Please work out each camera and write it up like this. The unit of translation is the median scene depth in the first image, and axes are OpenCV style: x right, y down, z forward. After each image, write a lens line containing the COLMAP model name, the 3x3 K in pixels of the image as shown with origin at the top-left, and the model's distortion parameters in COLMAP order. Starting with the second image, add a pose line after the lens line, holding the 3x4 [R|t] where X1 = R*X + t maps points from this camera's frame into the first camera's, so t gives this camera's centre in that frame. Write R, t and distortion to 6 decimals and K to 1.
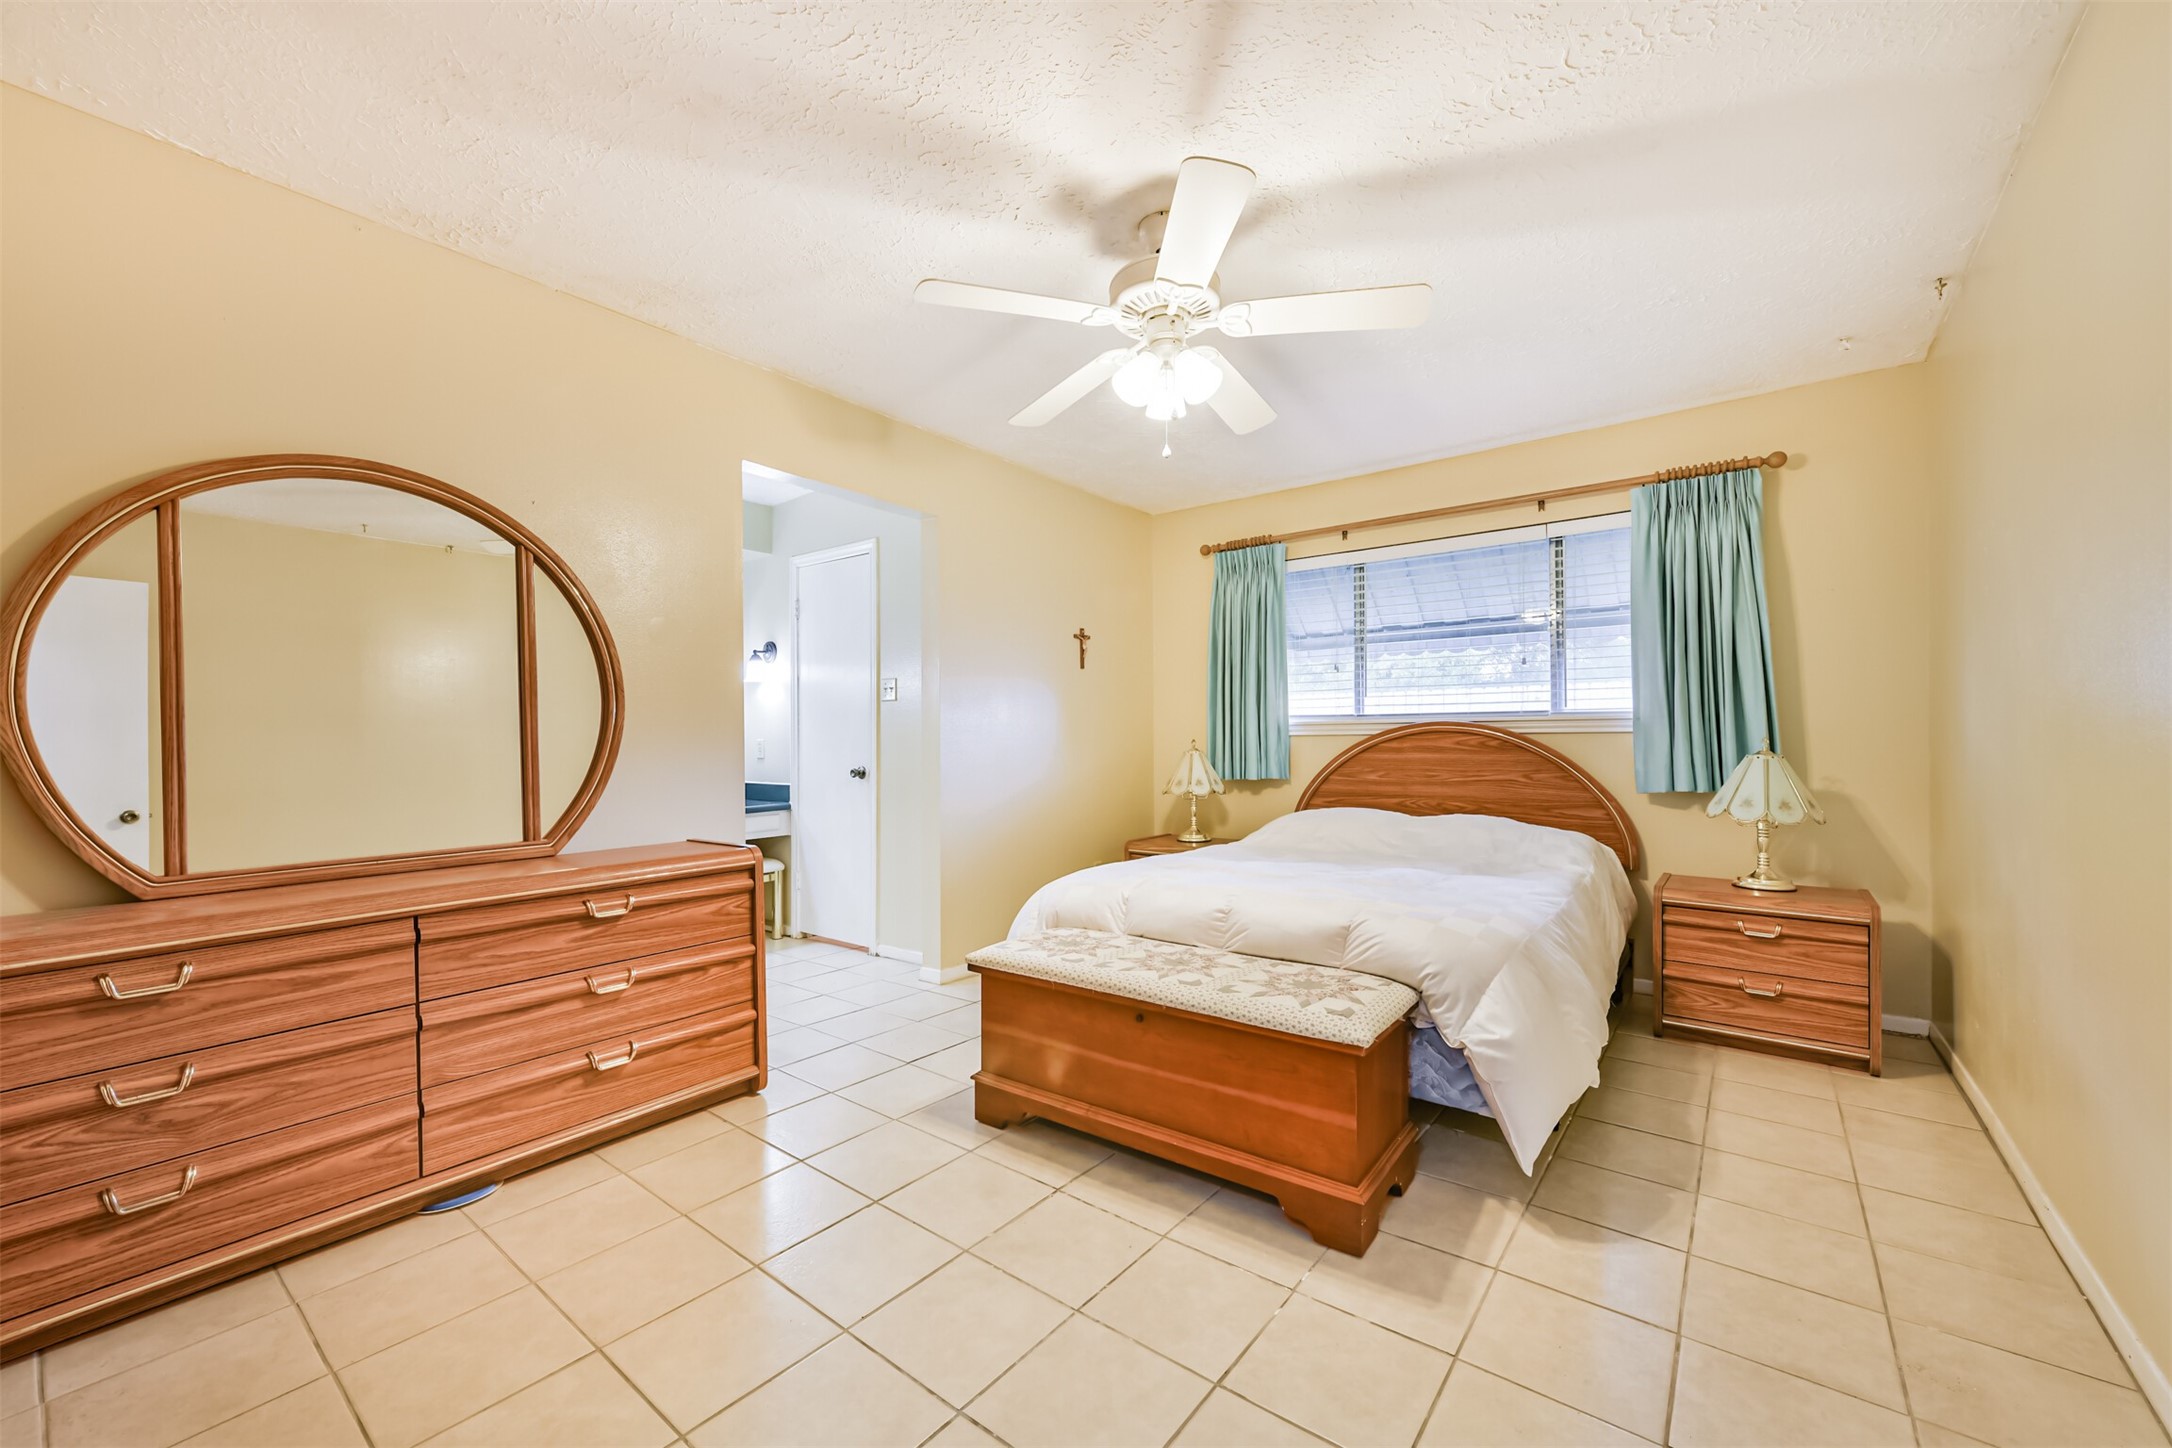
lens RADIAL K [[851.5, 0, 1094.5], [0, 851.5, 725.7], [0, 0, 1]] dist [-0.001451, -0.000306]
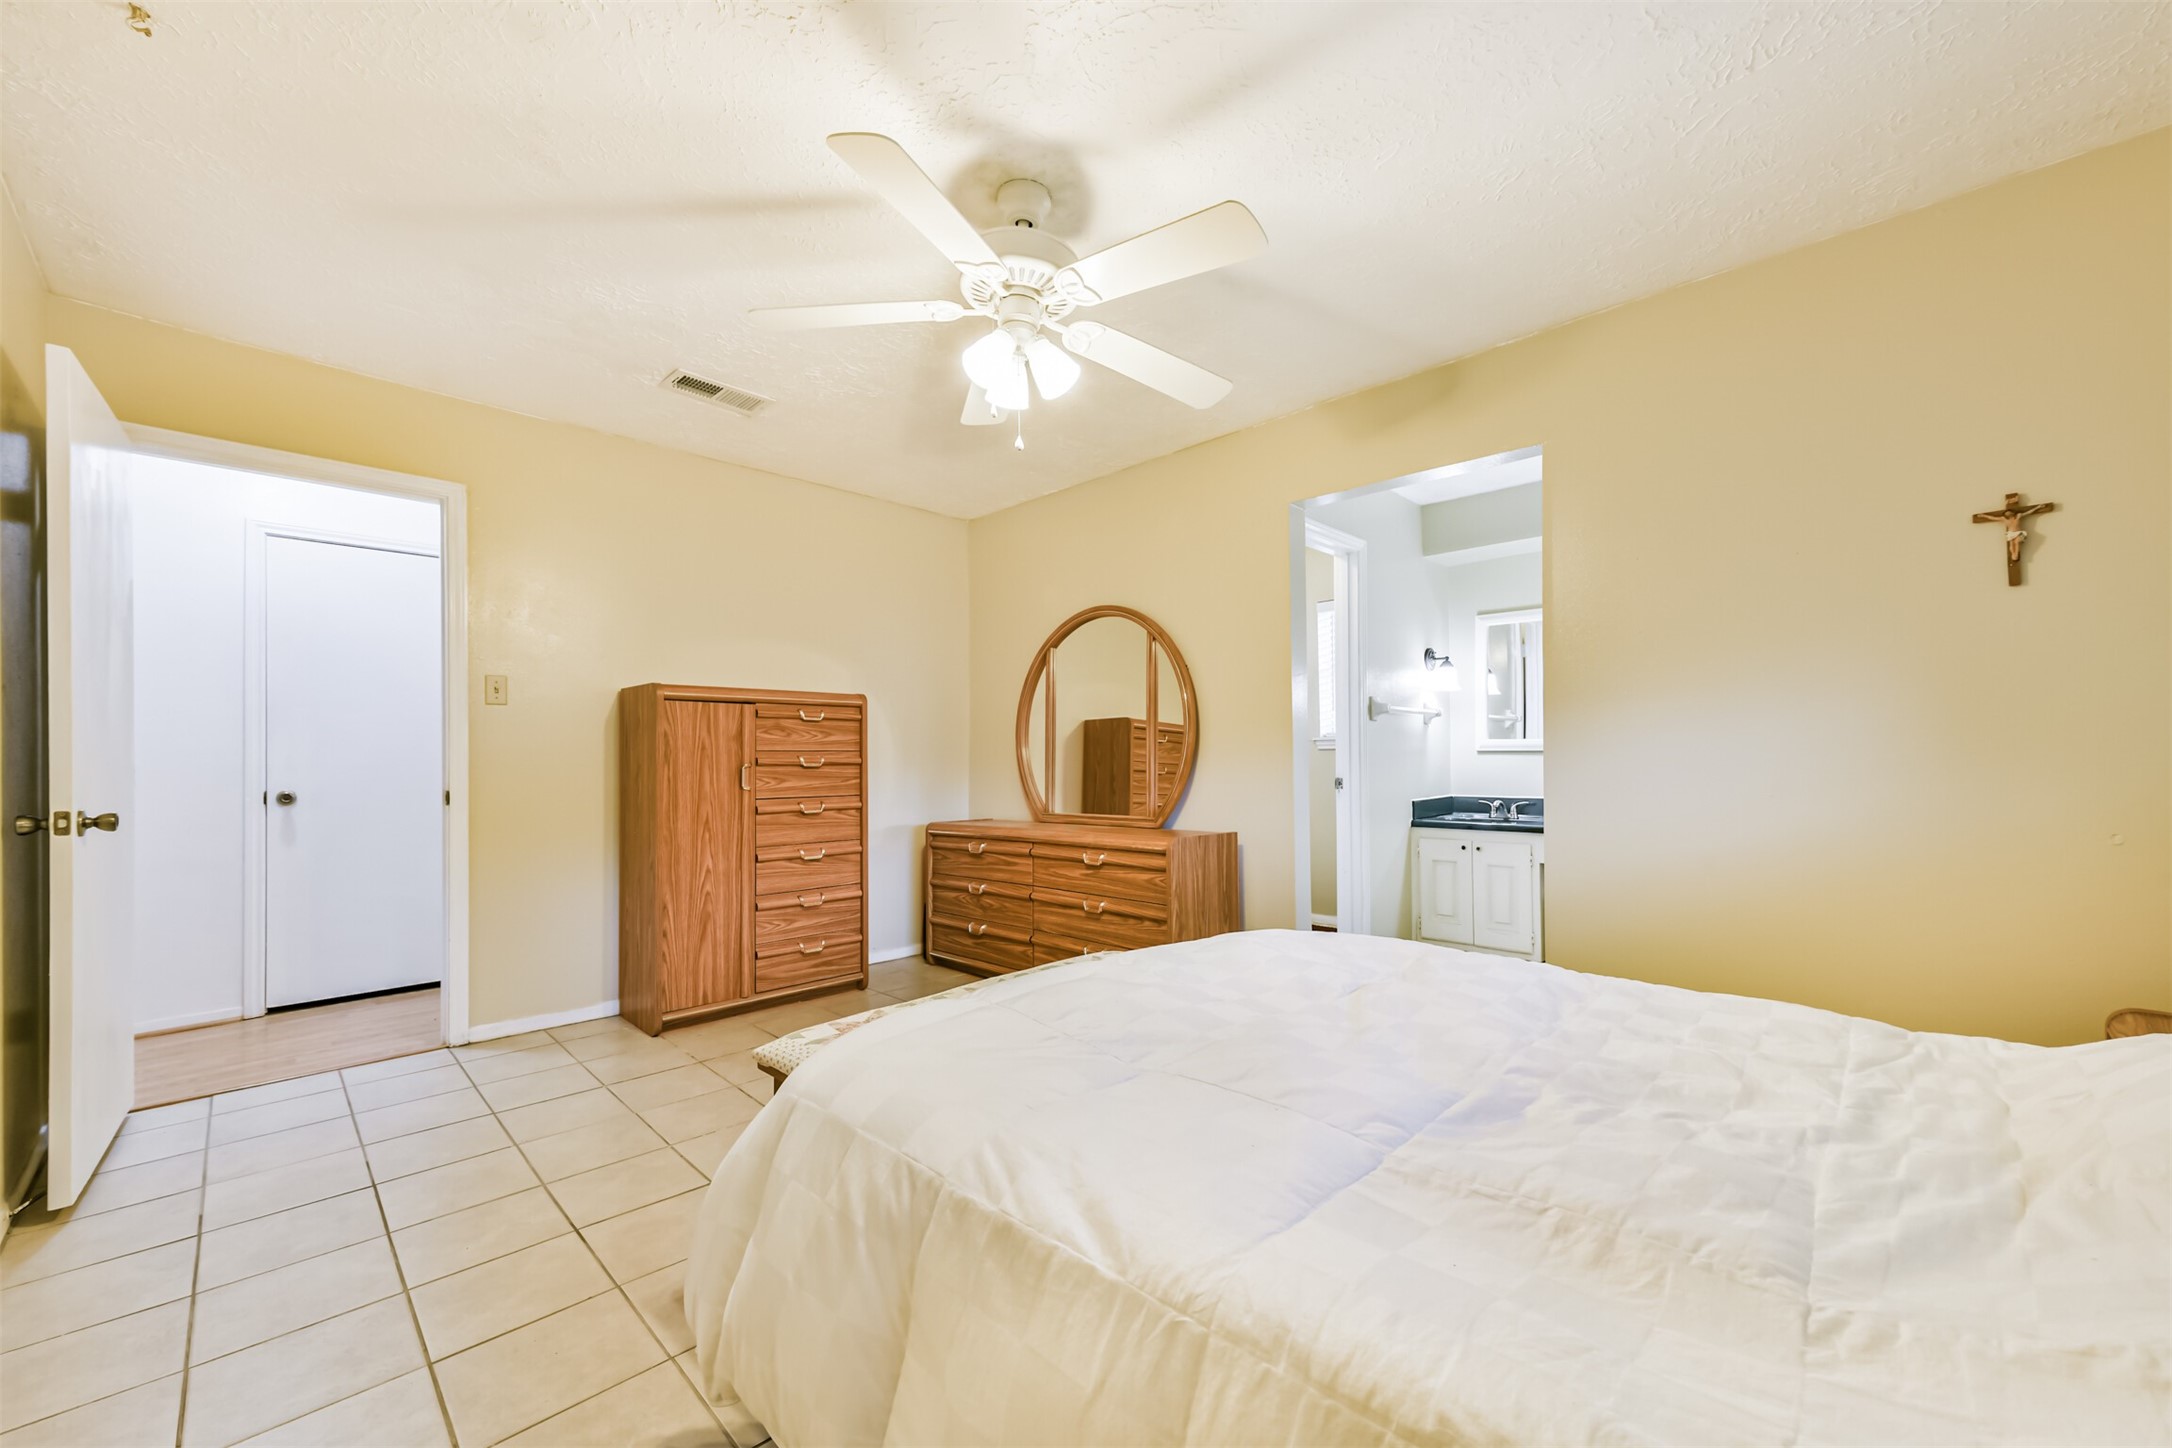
lens RADIAL K [[851.5, 0, 1078.8], [0, 851.5, 764.5], [0, 0, 1]] dist [-0.001451, -0.000306]
pose [[-0.147551, -0.006435, -0.989034, 1.002085], [0.002988, 0.999971, -0.006952, 0.052423], [0.989050, -0.003981, -0.147527, 1.224561]]
